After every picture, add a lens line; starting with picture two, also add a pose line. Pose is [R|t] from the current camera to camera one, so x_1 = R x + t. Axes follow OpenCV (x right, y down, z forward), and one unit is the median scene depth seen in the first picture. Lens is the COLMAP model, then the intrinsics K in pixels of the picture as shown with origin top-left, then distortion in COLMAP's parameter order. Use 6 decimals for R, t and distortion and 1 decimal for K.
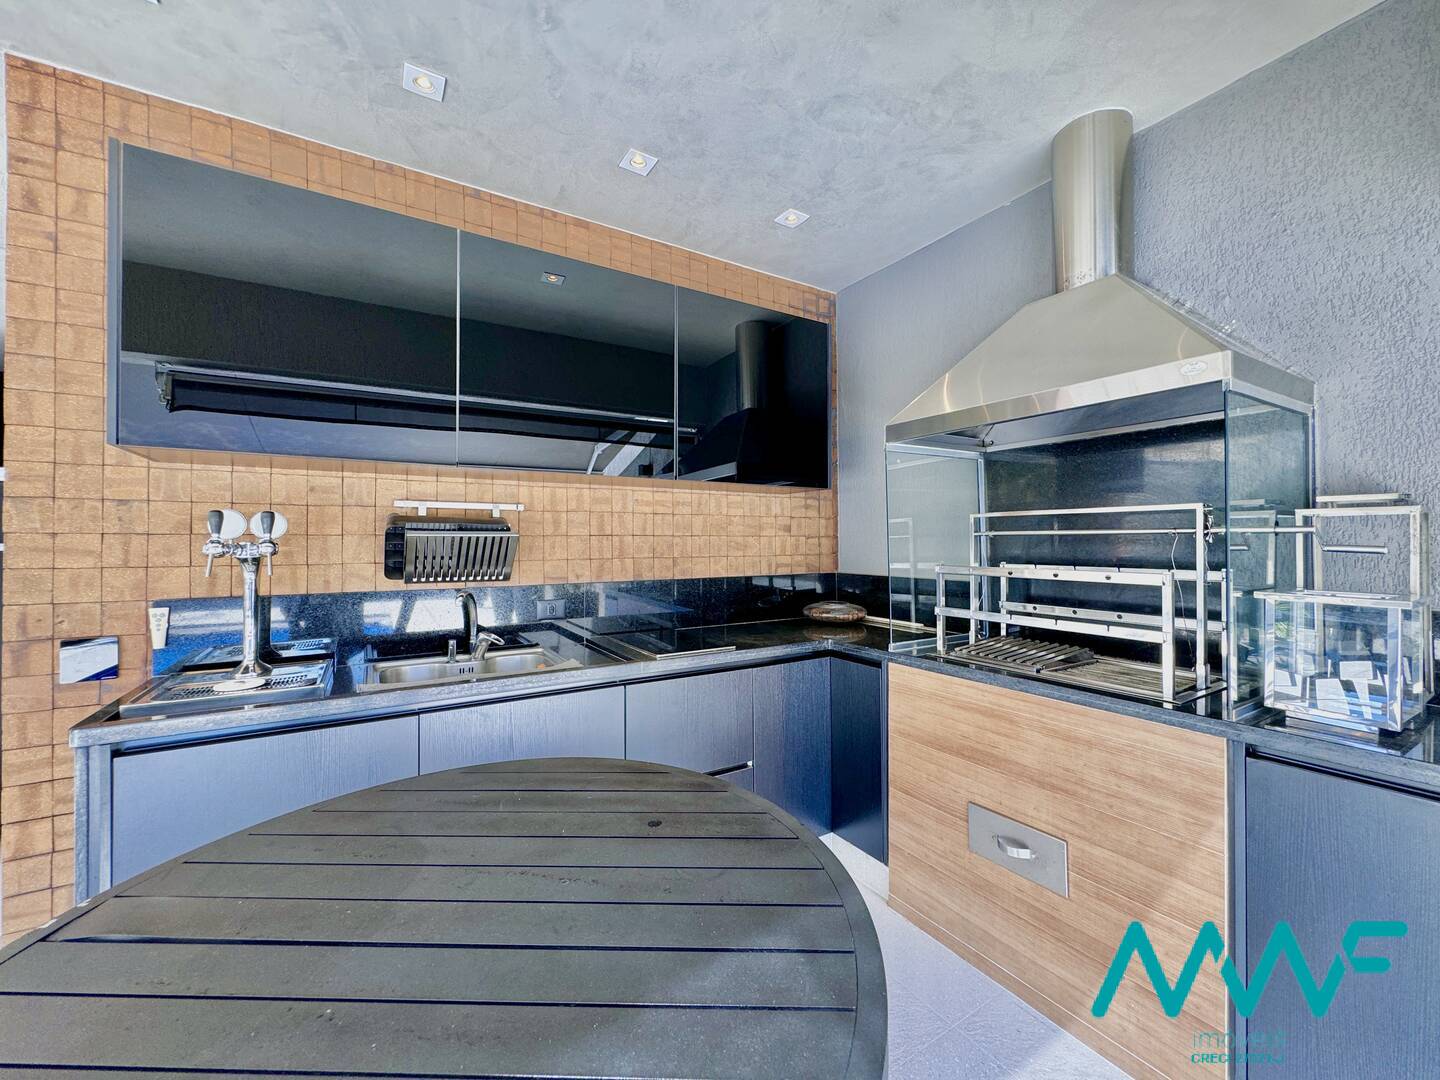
lens RADIAL K [[574.9, 0, 717.6], [0, 574.9, 543.1], [0, 0, 1]] dist [-0.000152, -0.000012]
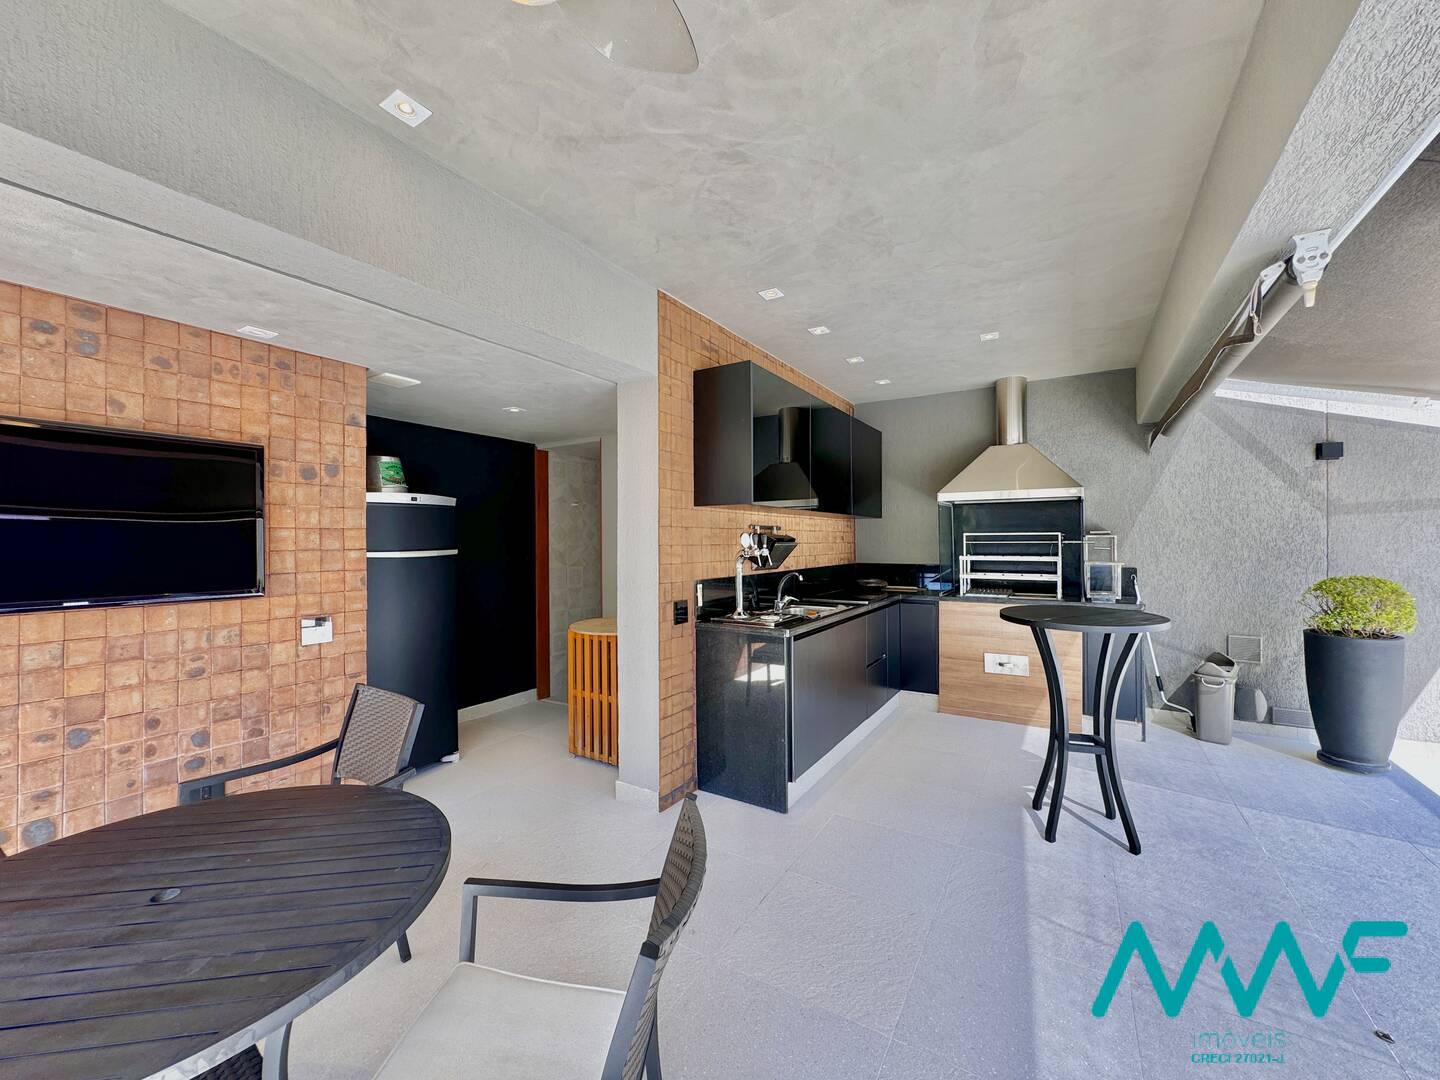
lens RADIAL K [[574.9, 0, 722.1], [0, 574.9, 537.7], [0, 0, 1]] dist [-0.000152, -0.000012]
pose [[0.890933, 0.001325, 0.454133, -1.581779], [-0.000240, 0.999997, -0.002448, -0.031462], [-0.454135, 0.002072, 0.890930, -0.635494]]
